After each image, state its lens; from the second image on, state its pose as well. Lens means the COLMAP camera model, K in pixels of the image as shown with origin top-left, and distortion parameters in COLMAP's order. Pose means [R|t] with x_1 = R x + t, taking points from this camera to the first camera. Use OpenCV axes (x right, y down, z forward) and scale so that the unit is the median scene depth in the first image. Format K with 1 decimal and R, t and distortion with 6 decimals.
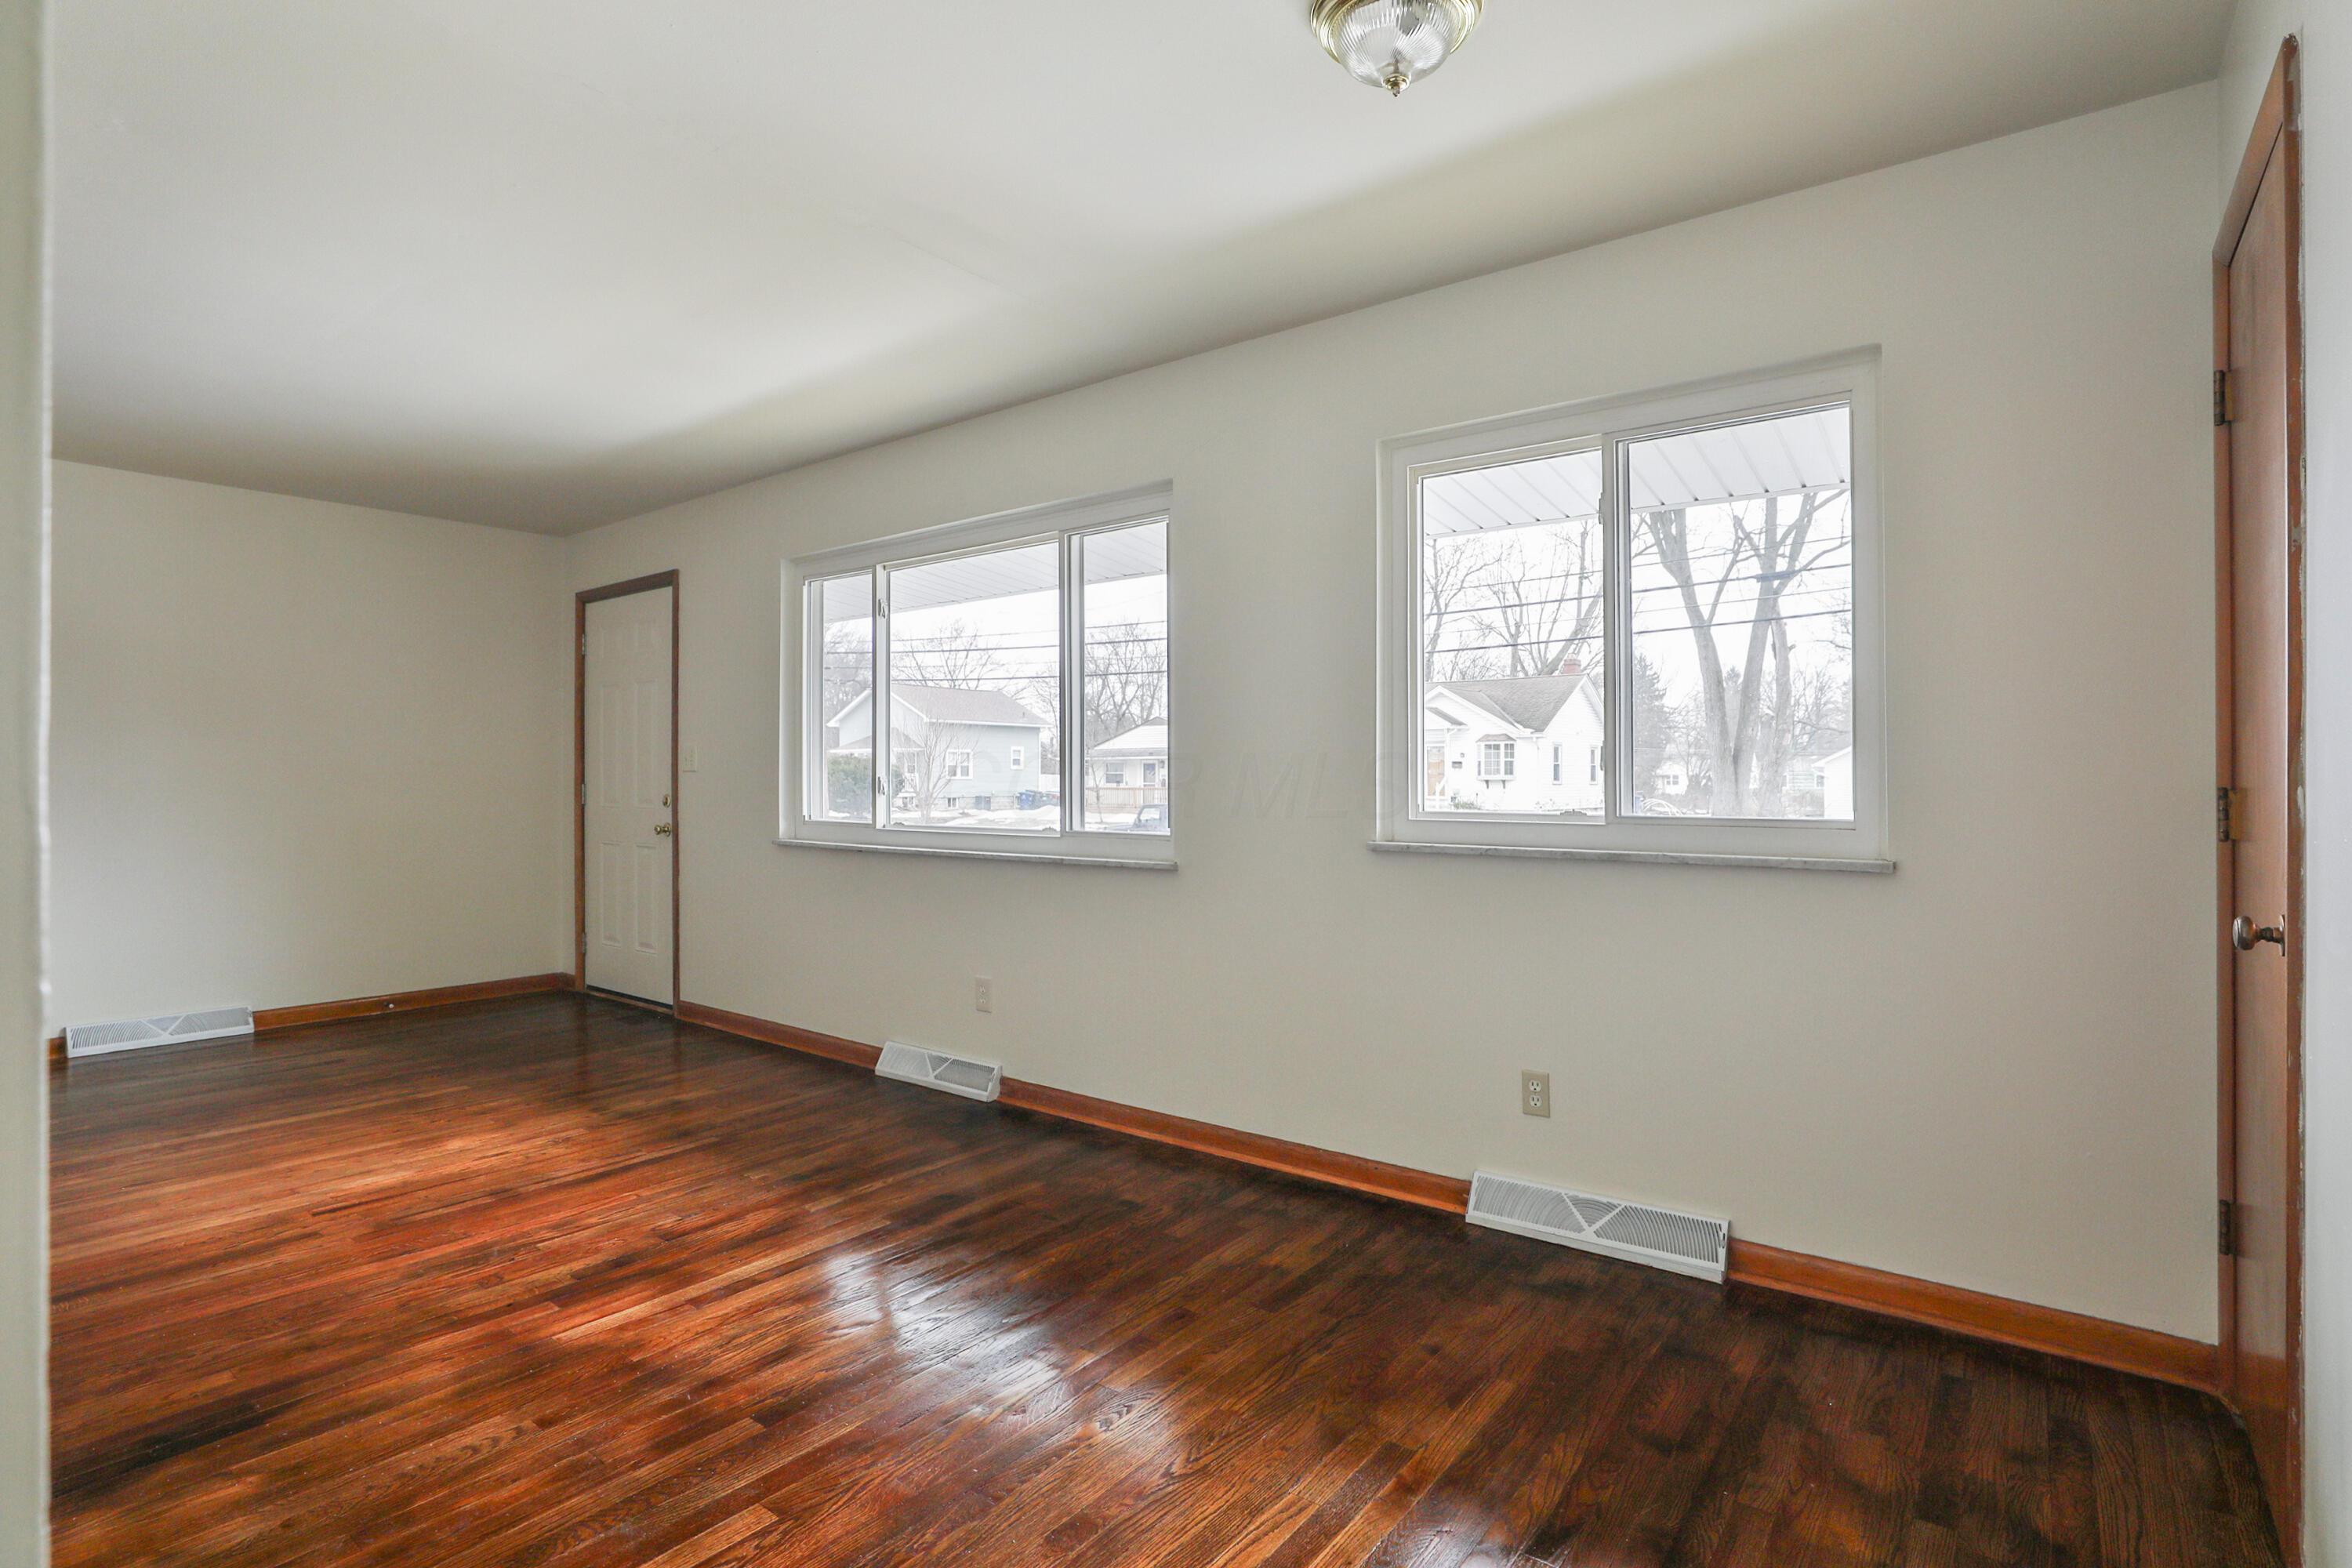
lens RADIAL K [[1145.0, 0, 1256.1], [0, 1145.0, 771.7], [0, 0, 1]] dist [-0.025792, 0.000178]
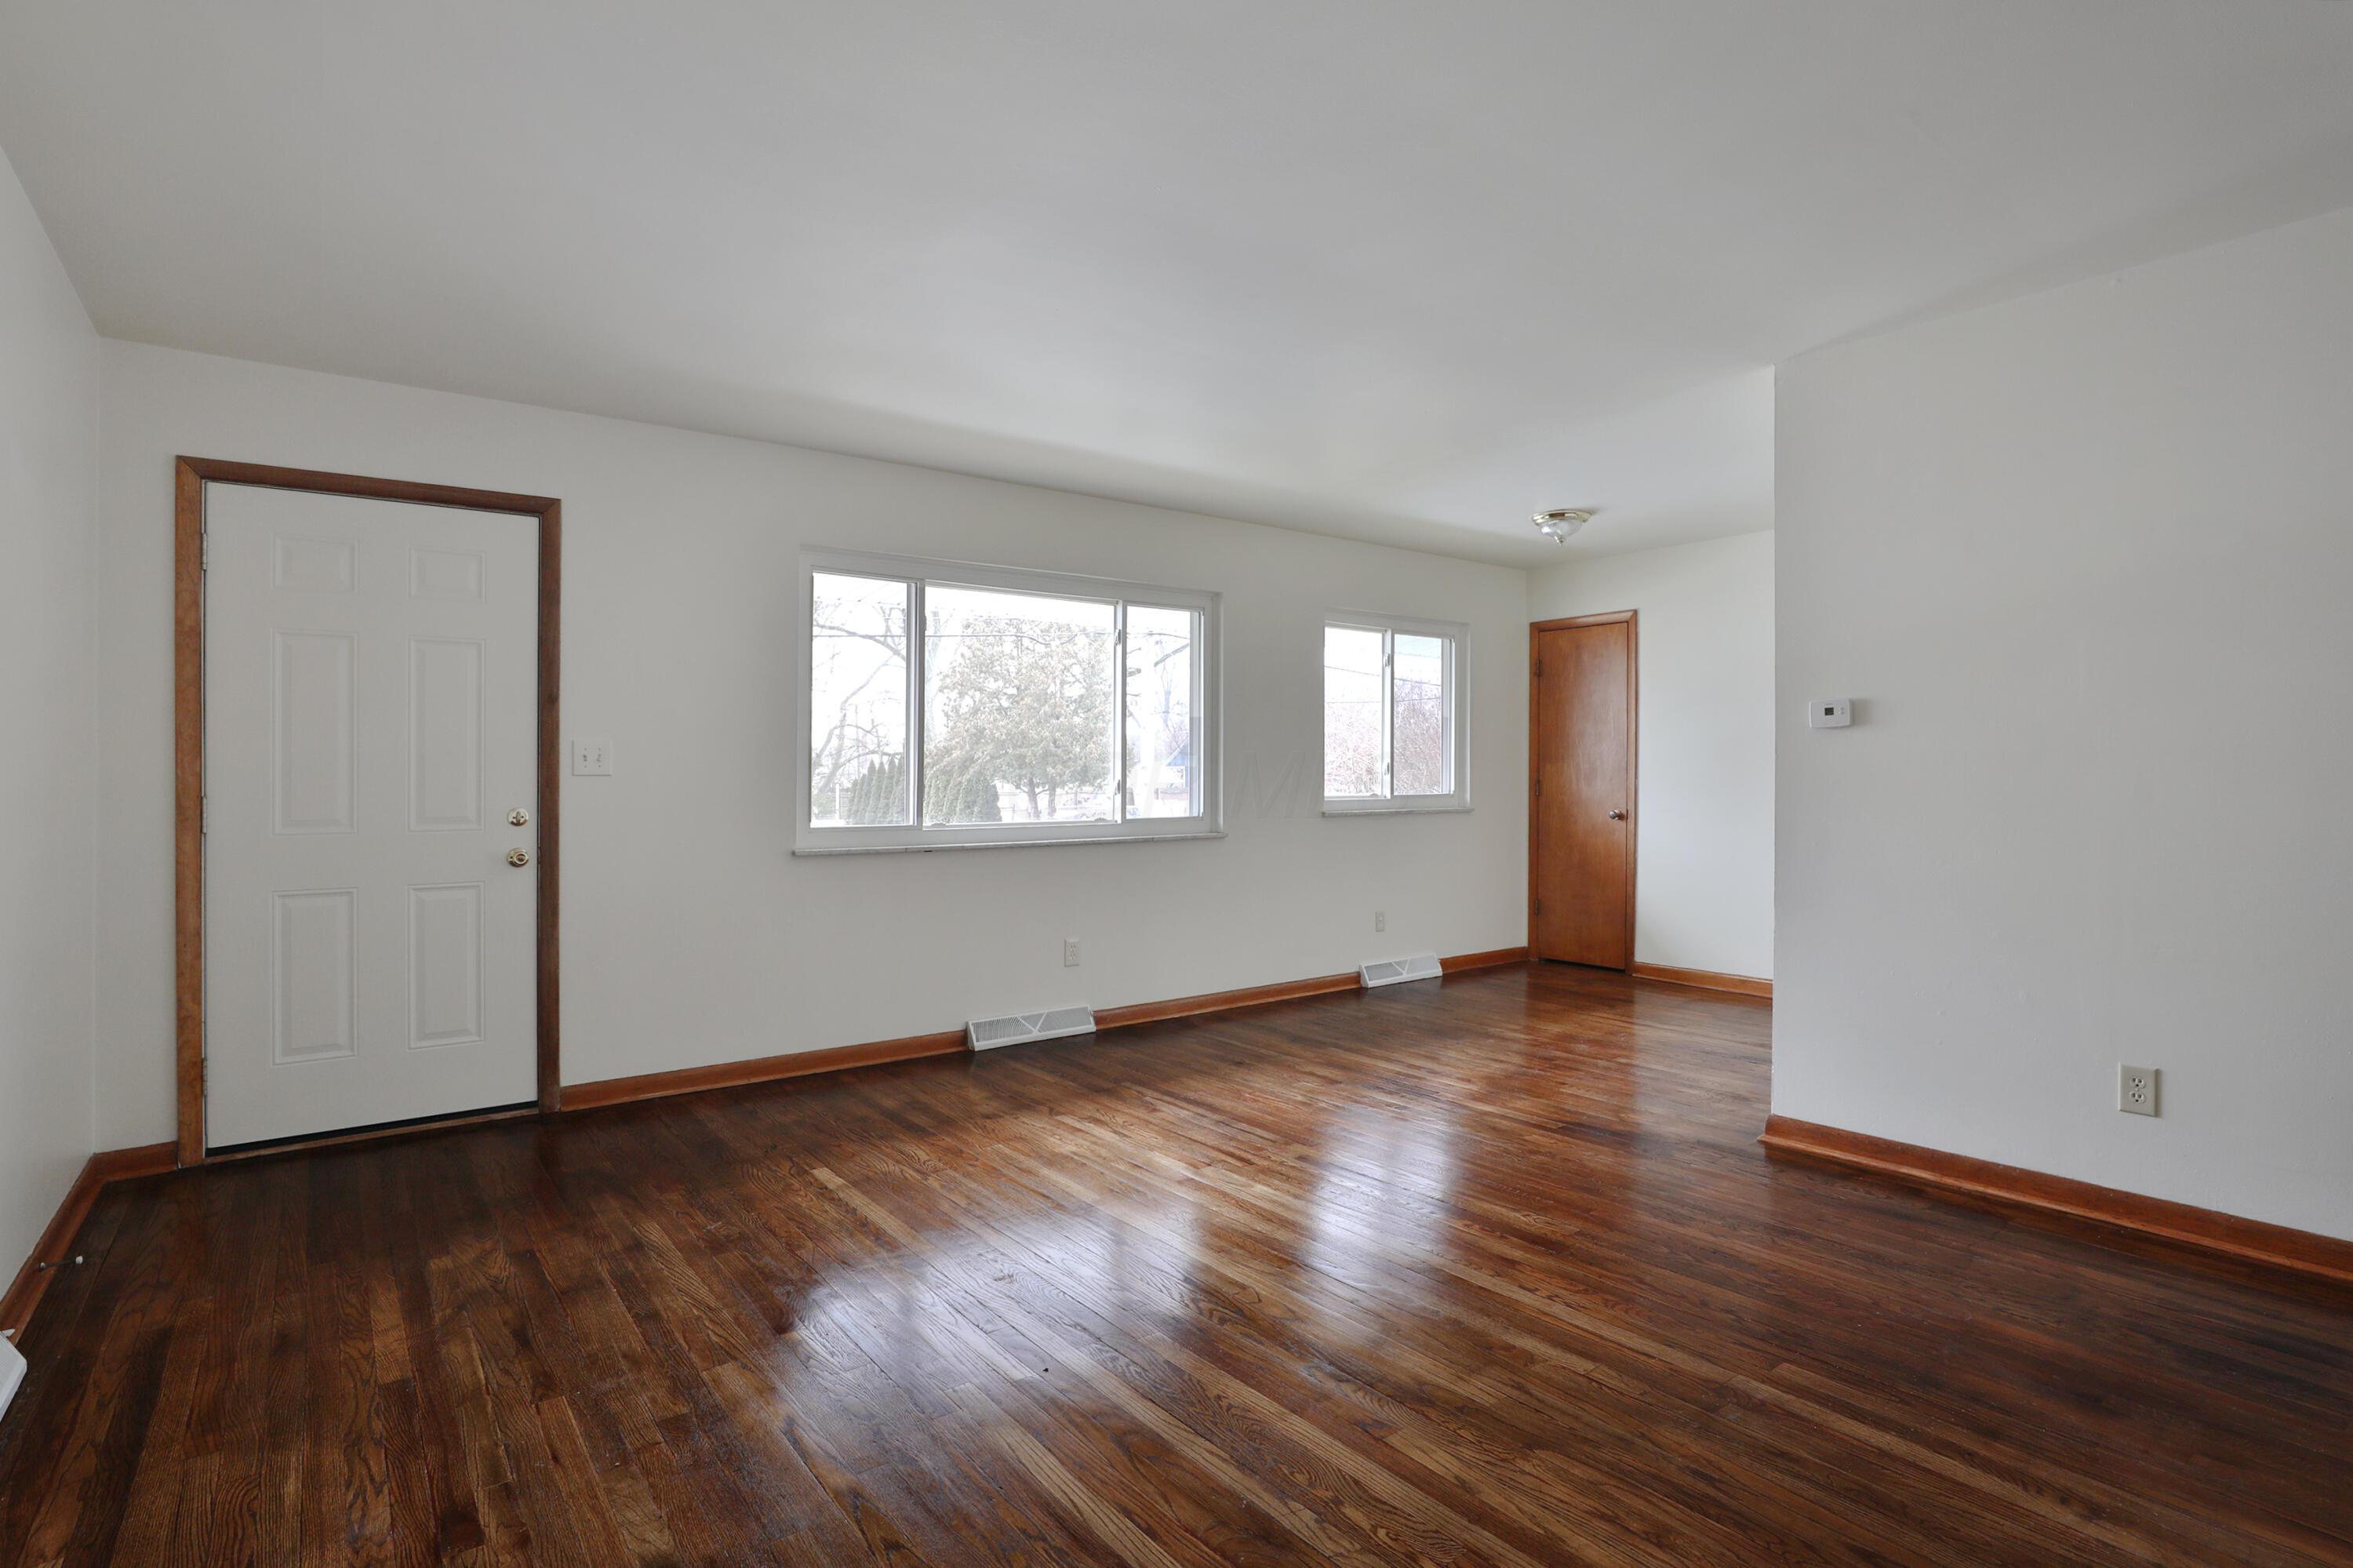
lens RADIAL K [[1132.0, 0, 1176.5], [0, 1132.0, 784.0], [0, 0, 1]] dist [-0.070265, 0.028472]
pose [[0.293985, -0.006903, 0.955785, -1.785722], [0.000191, 0.999974, 0.007163, 0.000381], [-0.955810, -0.001924, 0.293979, 0.675363]]
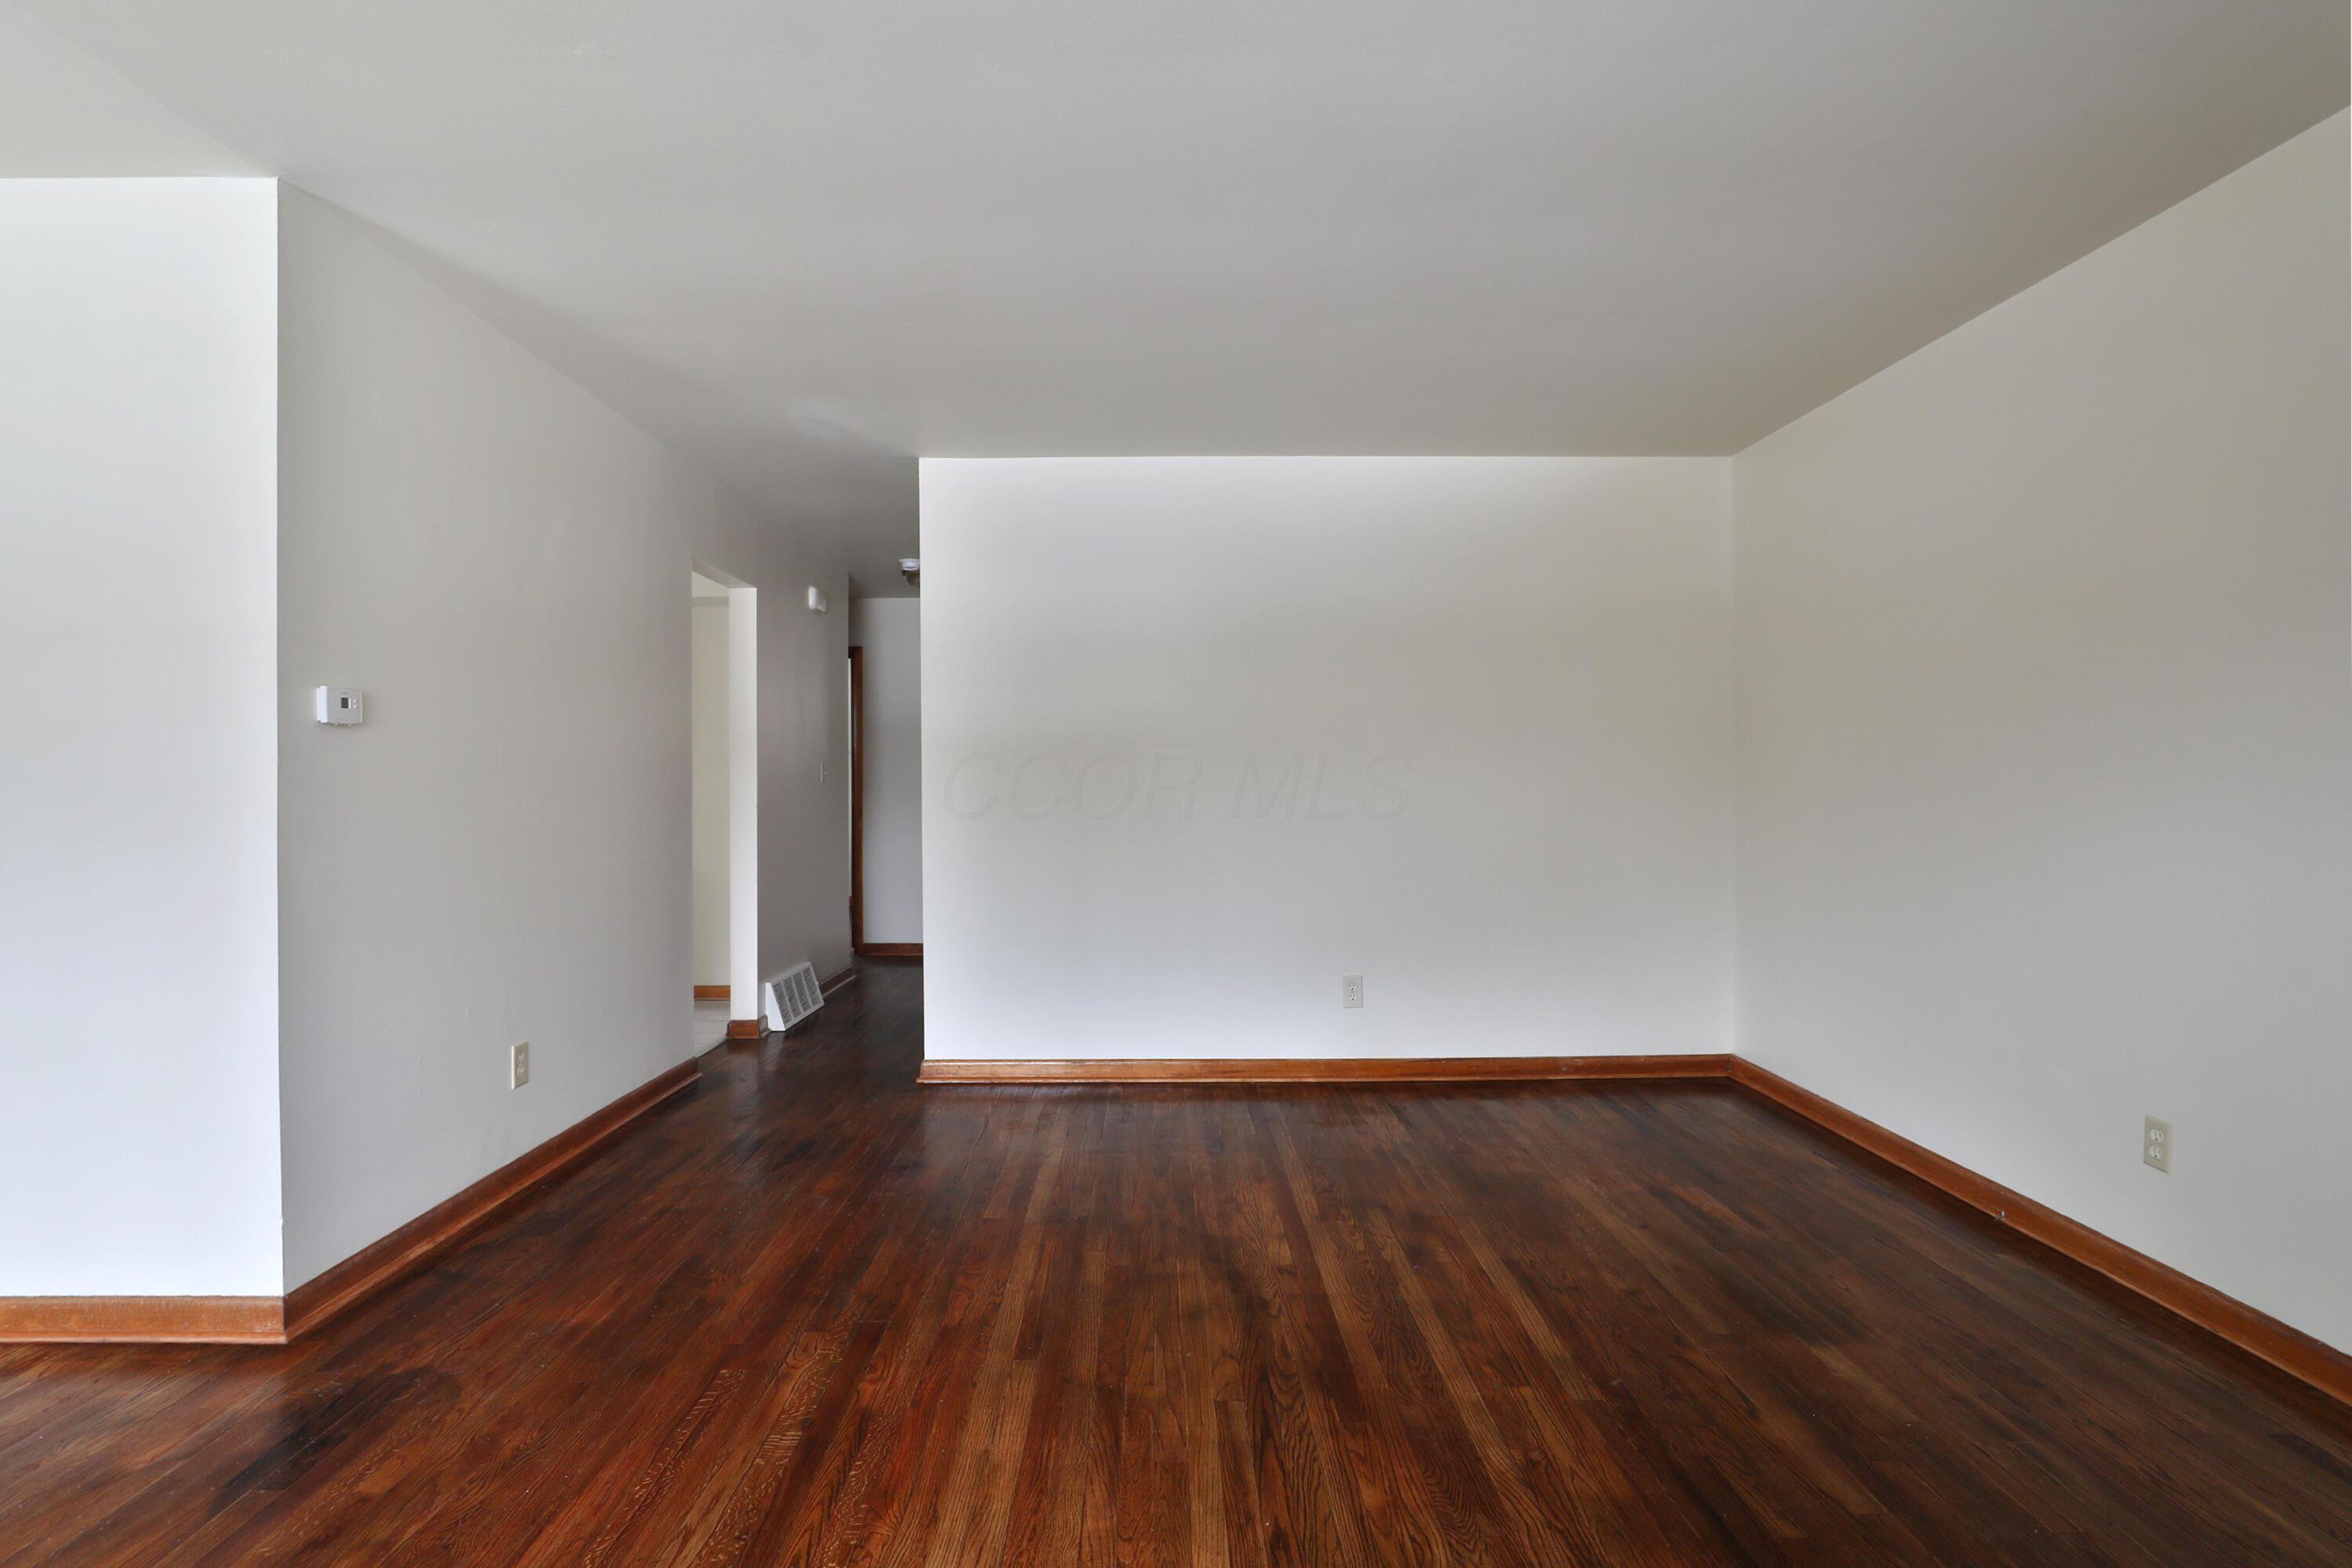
lens RADIAL K [[1178.6, 0, 1176.0], [0, 1178.6, 784.0], [0, 0, 1]] dist [-0.029026, 0.000470]
pose [[-0.806292, 0.003175, -0.591509, -0.601420], [0.000882, 0.999991, 0.004165, -0.006948], [0.591517, 0.002837, -0.806288, 1.393350]]
